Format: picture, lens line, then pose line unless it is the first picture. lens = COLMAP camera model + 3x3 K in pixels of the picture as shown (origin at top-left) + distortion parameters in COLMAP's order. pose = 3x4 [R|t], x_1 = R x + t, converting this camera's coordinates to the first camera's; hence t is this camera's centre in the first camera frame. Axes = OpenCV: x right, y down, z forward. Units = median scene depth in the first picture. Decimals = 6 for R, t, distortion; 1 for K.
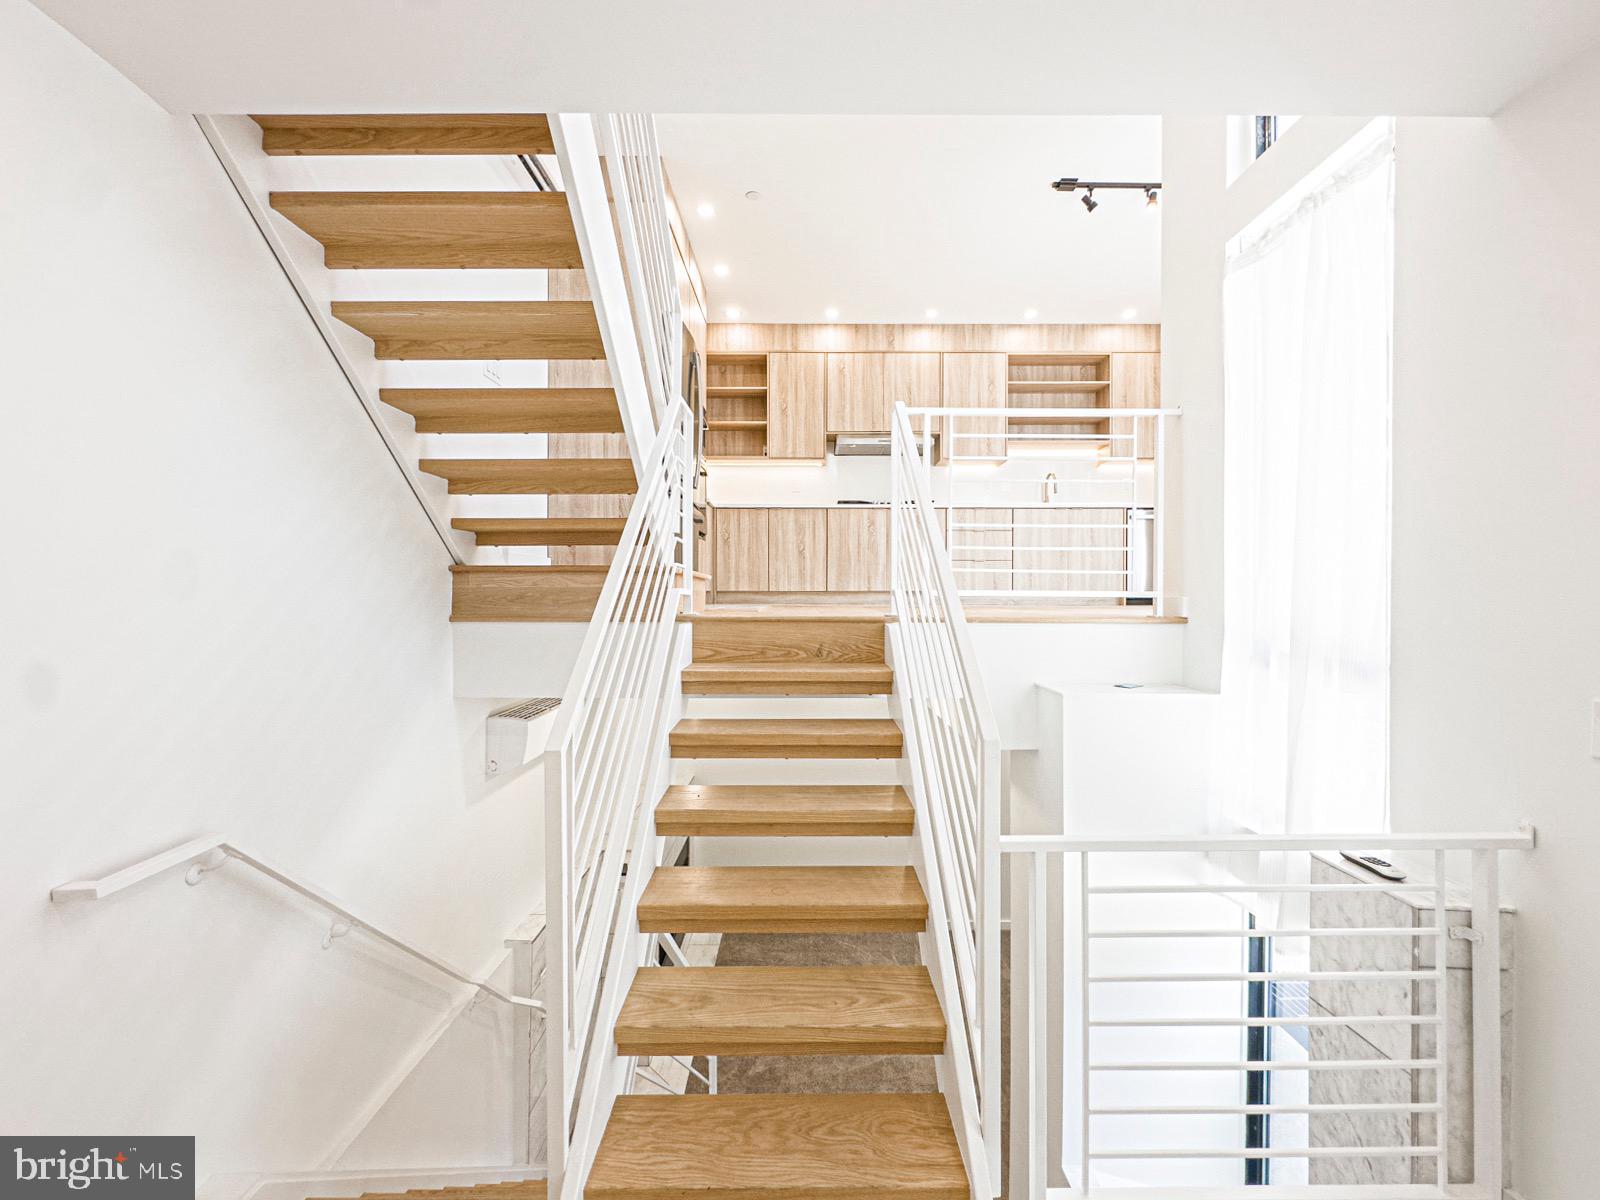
lens RADIAL K [[644.4, 0, 809.5], [0, 644.4, 599.6], [0, 0, 1]] dist [-0.004090, 0.001443]
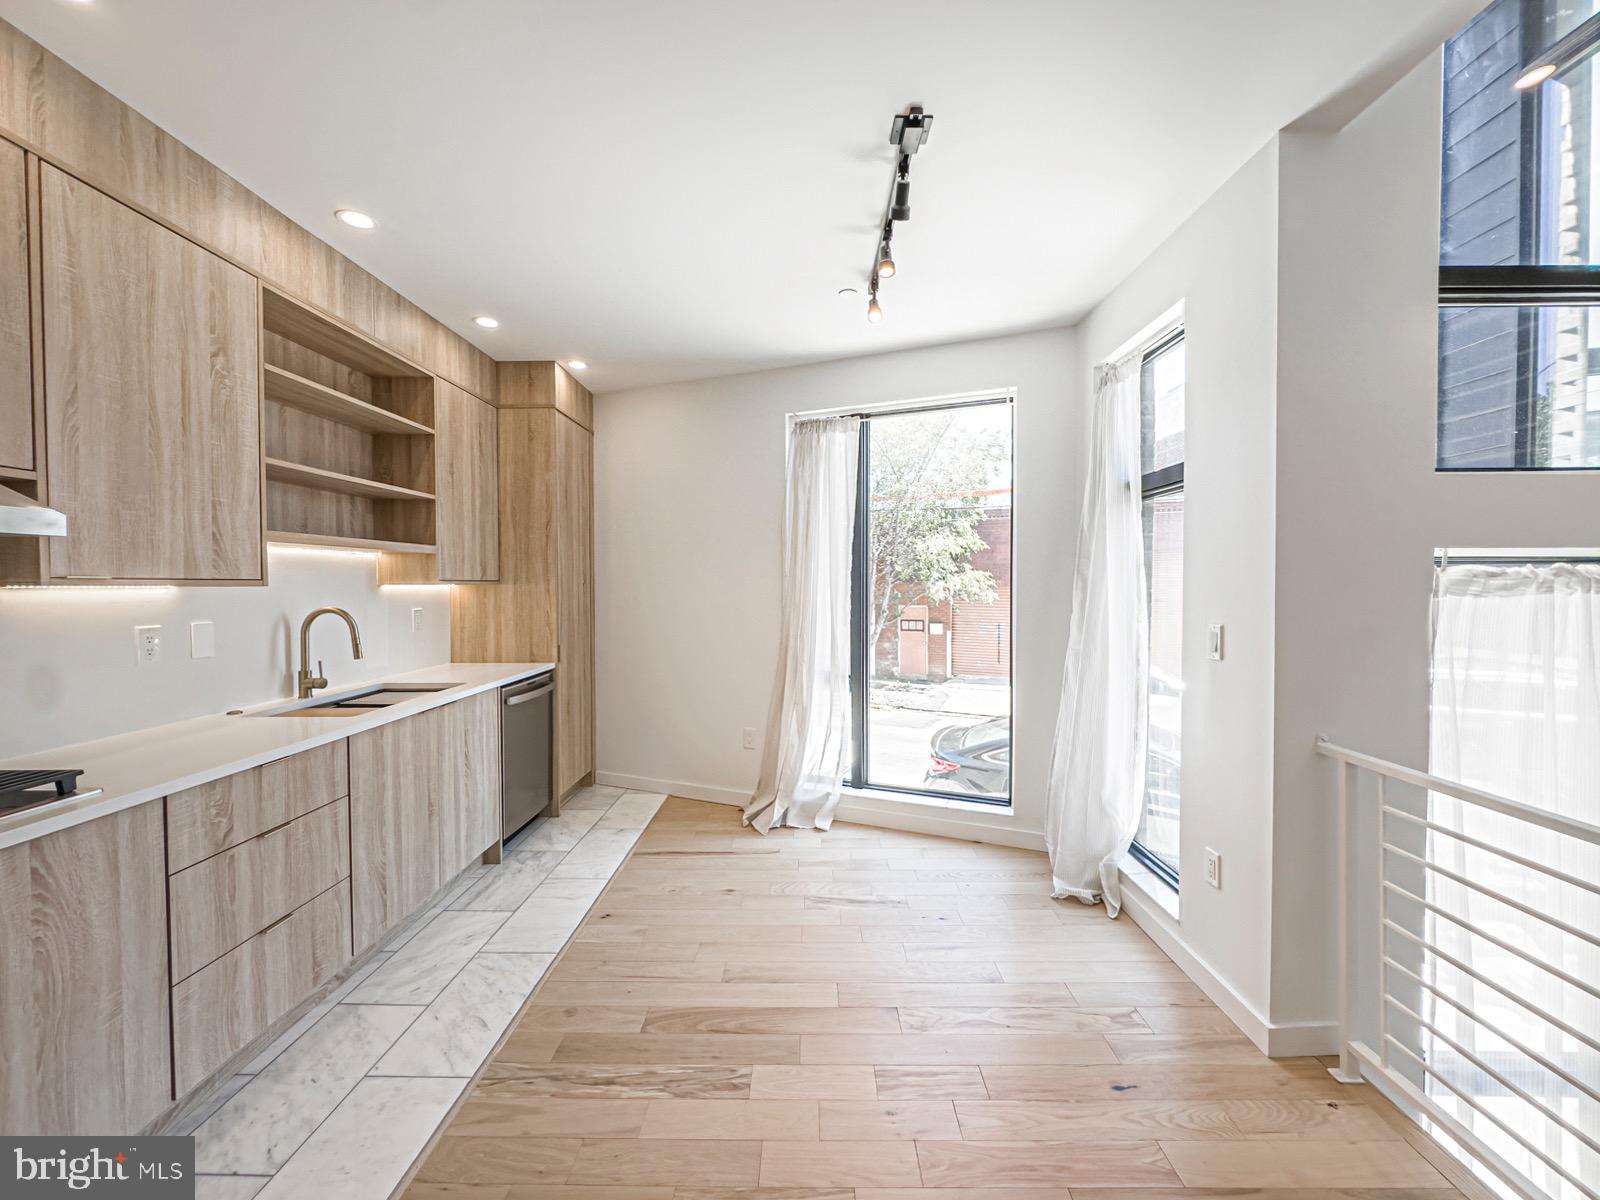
lens RADIAL K [[644.4, 0, 805.1], [0, 644.4, 597.8], [0, 0, 1]] dist [-0.004090, 0.001443]
pose [[0.012826, -0.024065, 0.999628, -0.043346], [0.014138, 0.999615, 0.023883, -0.214895], [-0.999818, 0.013826, 0.013161, 0.702840]]
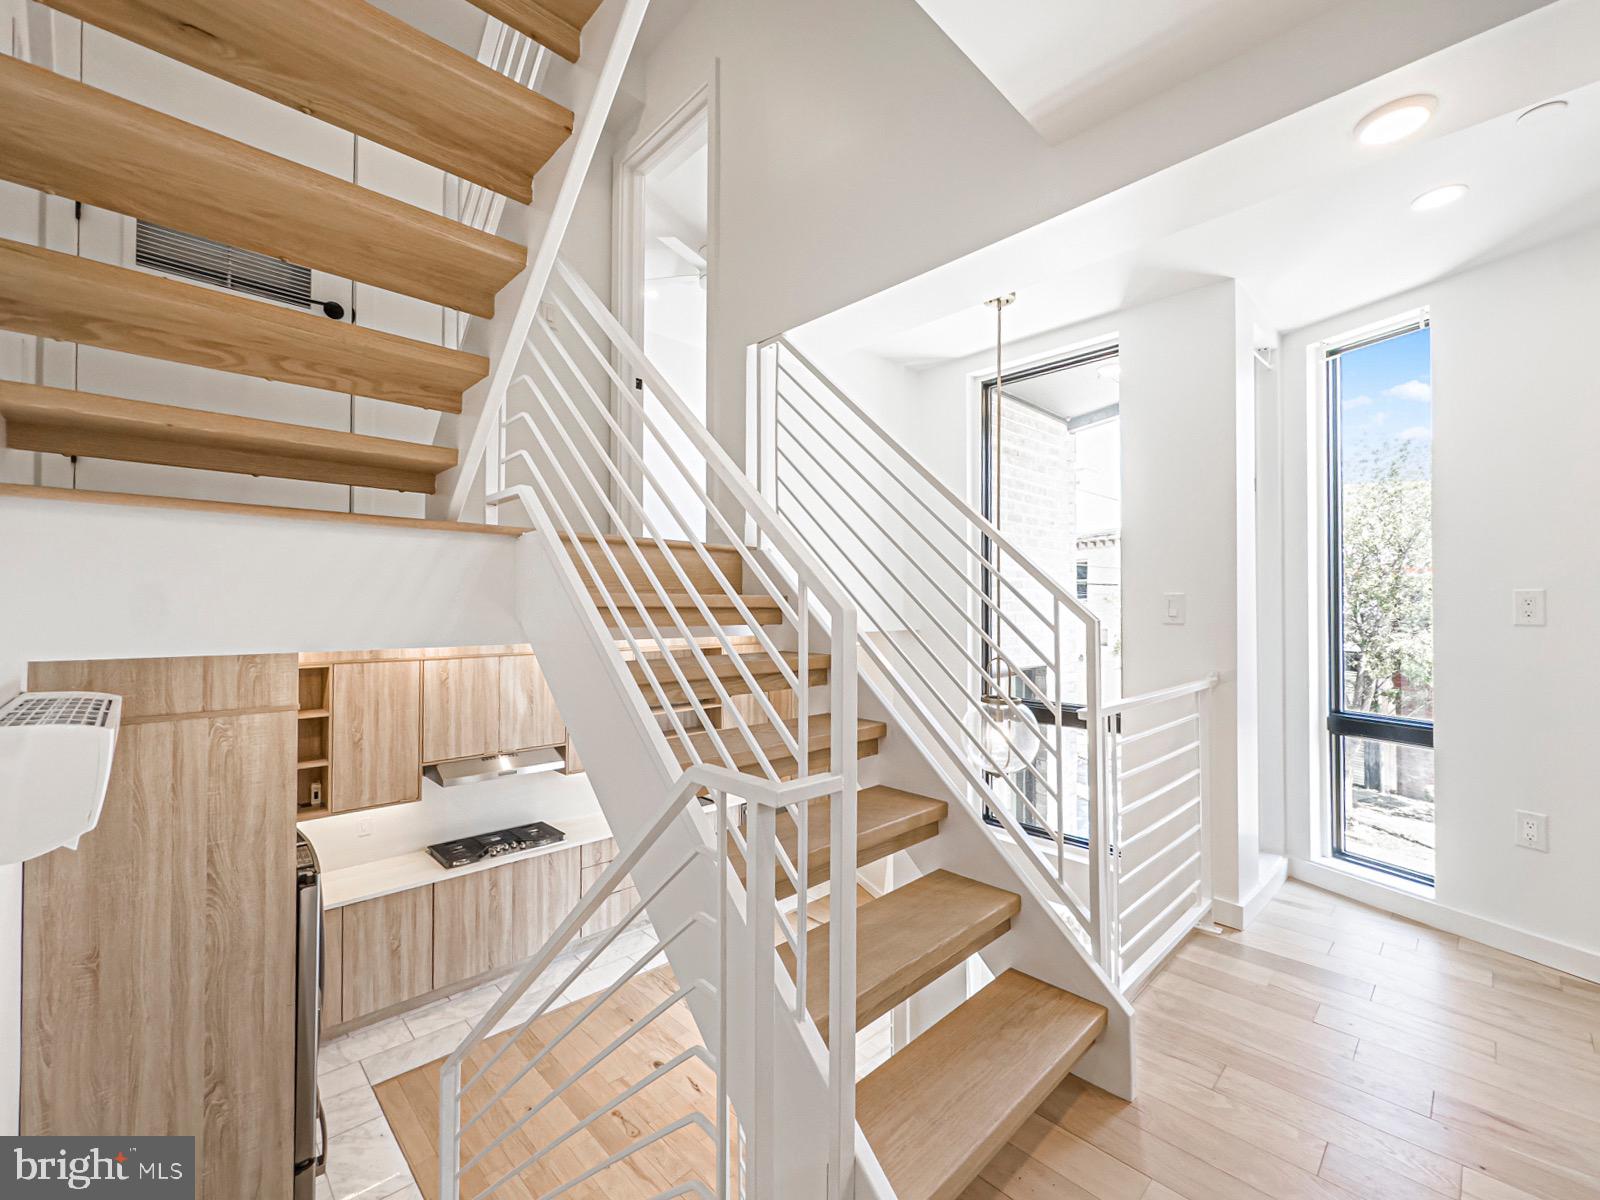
lens RADIAL K [[683.0, 0, 805.6], [0, 683.0, 597.6], [0, 0, 1]] dist [-0.002243, 0.000376]
pose [[0.717561, 0.008763, 0.696440, -0.213468], [0.005826, 0.999810, -0.018582, -0.441614], [-0.696471, 0.017391, 0.717374, 0.100930]]
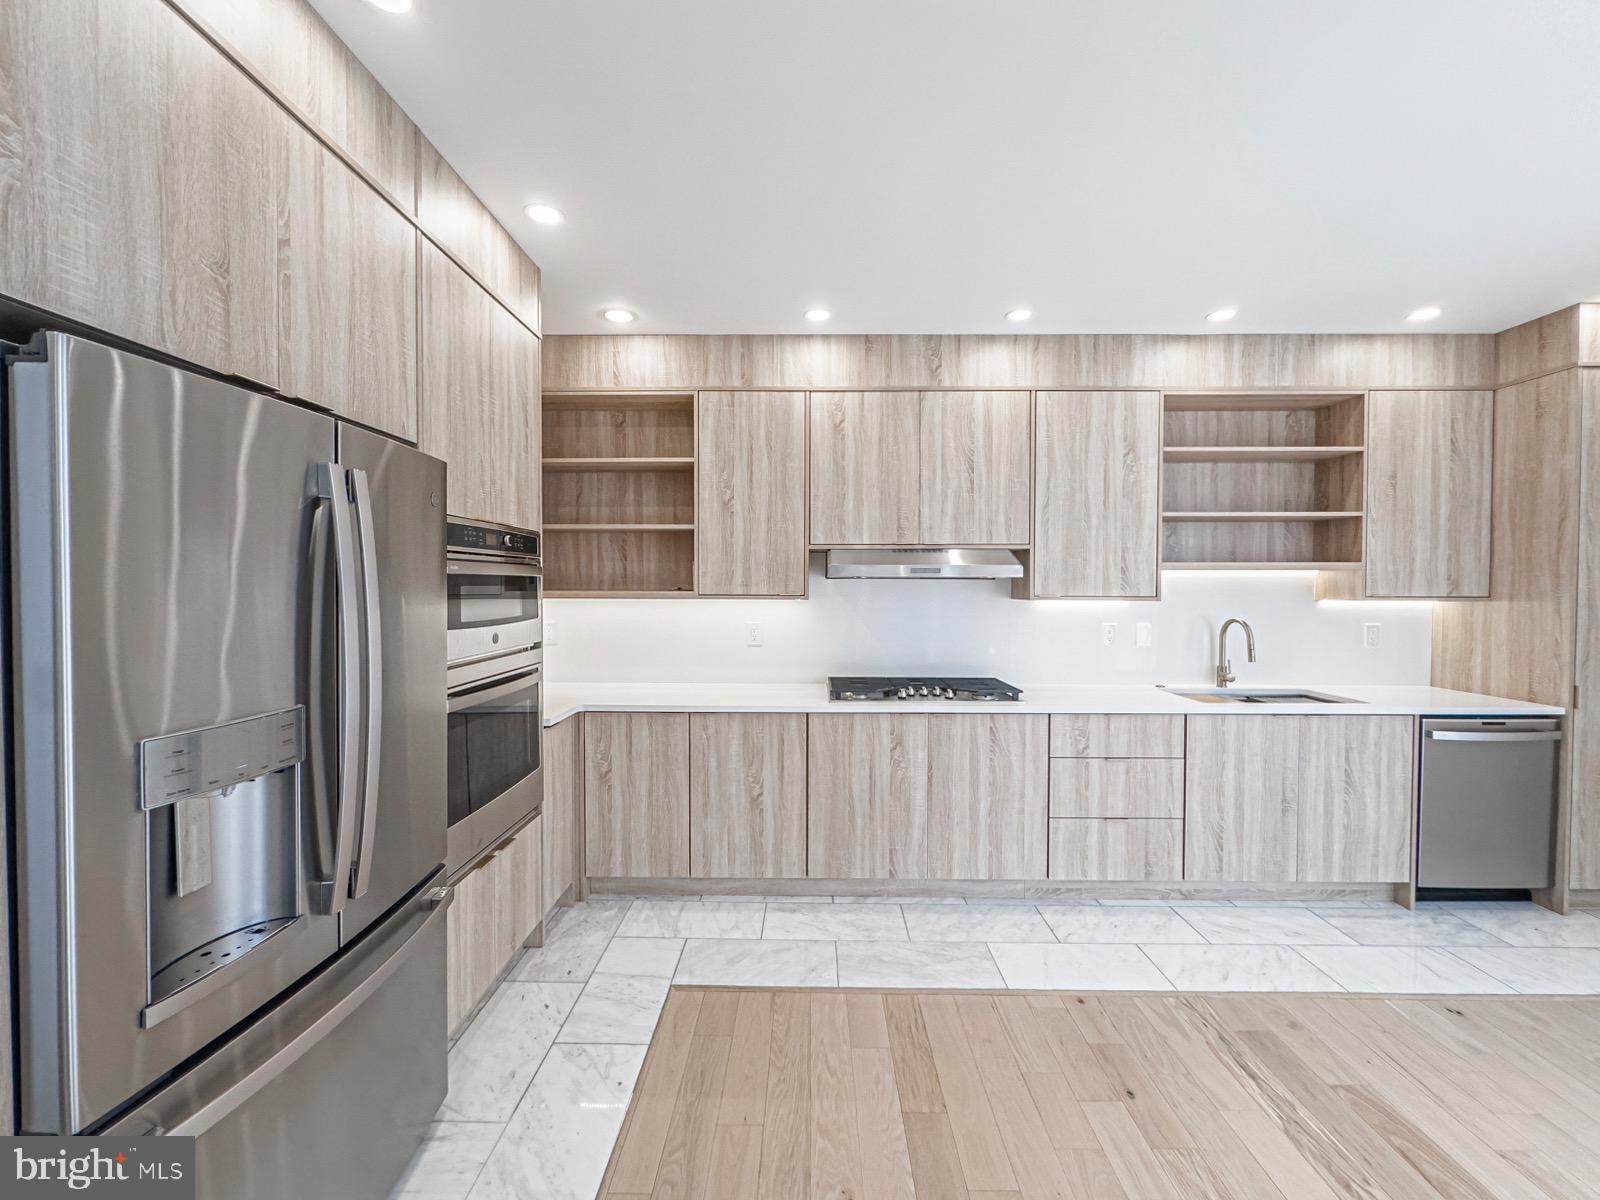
lens RADIAL K [[644.4, 0, 807.1], [0, 644.4, 601.1], [0, 0, 1]] dist [-0.004090, 0.001443]
pose [[0.999958, 0.001577, -0.009000, 0.029840], [-0.001487, 0.999949, 0.009950, -0.221814], [0.009015, -0.009936, 0.999910, 0.485795]]
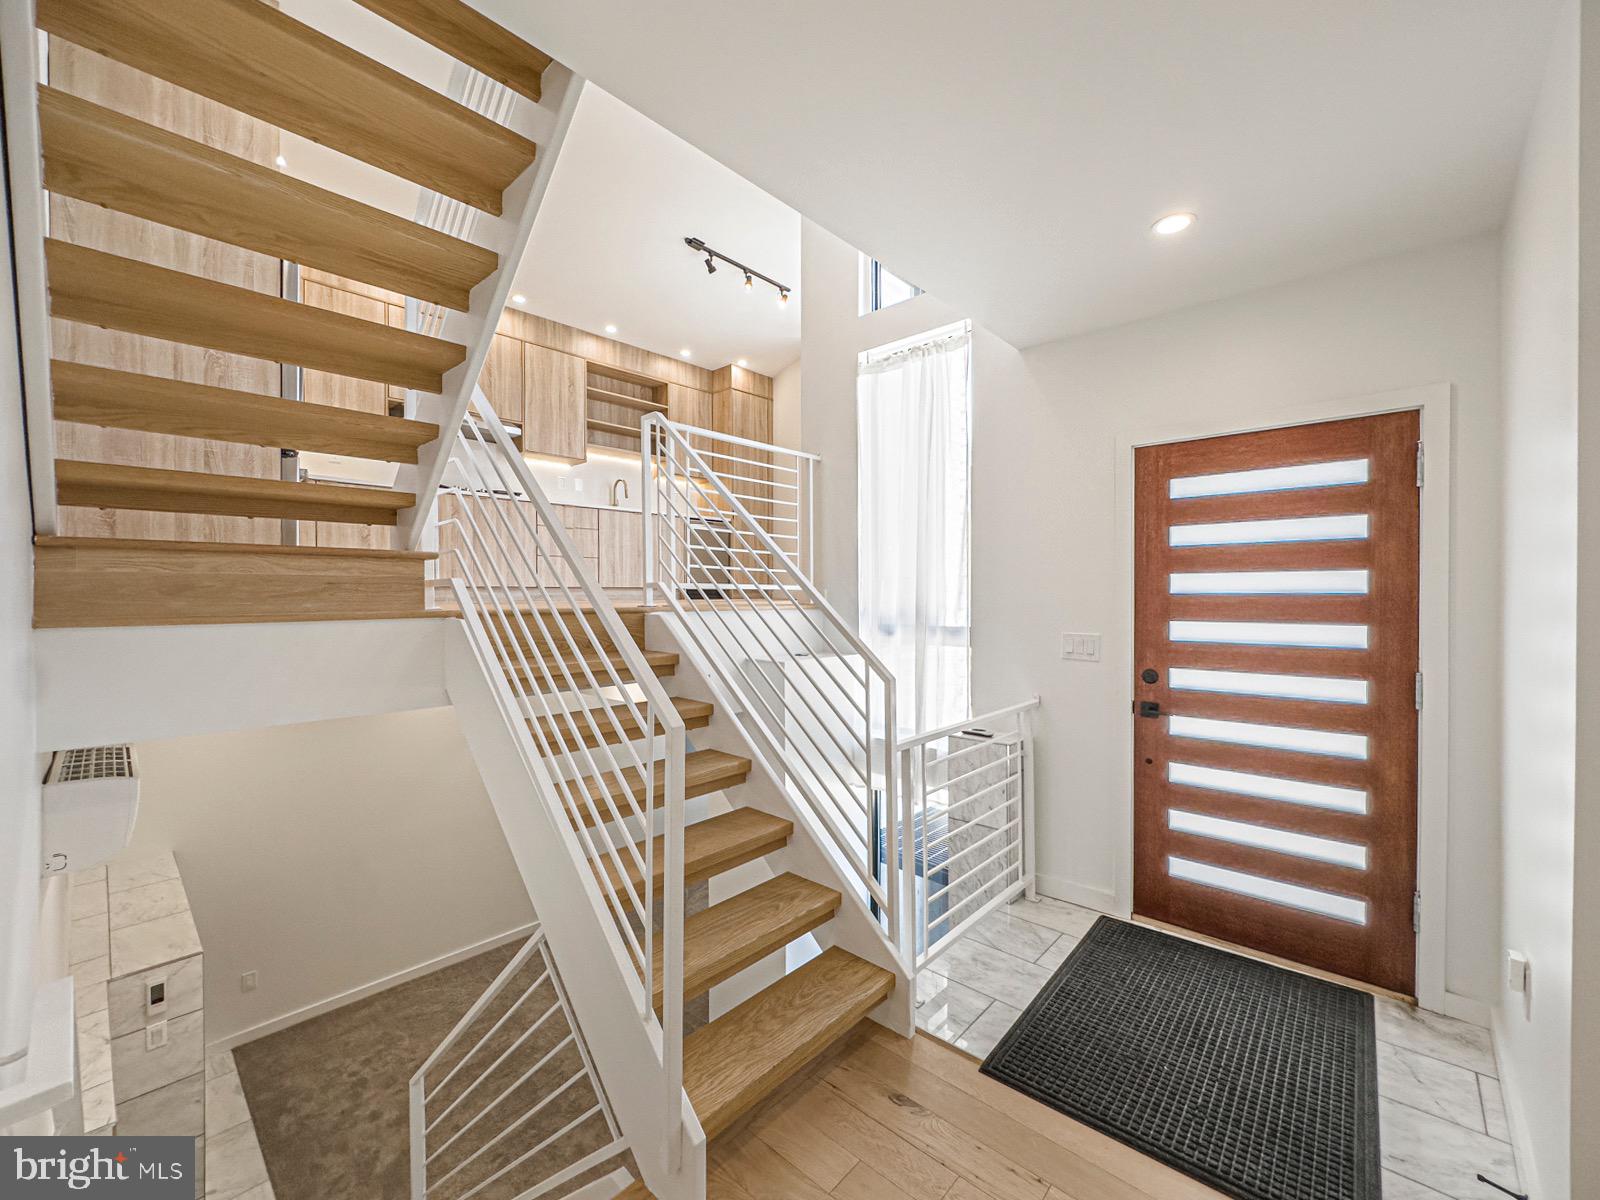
lens RADIAL K [[644.4, 0, 801.6], [0, 644.4, 602.2], [0, 0, 1]] dist [-0.004090, 0.001443]
pose [[0.685988, -0.012654, 0.727503, -0.218903], [0.007662, 0.999919, 0.010167, 0.003919], [-0.727573, -0.001400, 0.686029, 0.026632]]
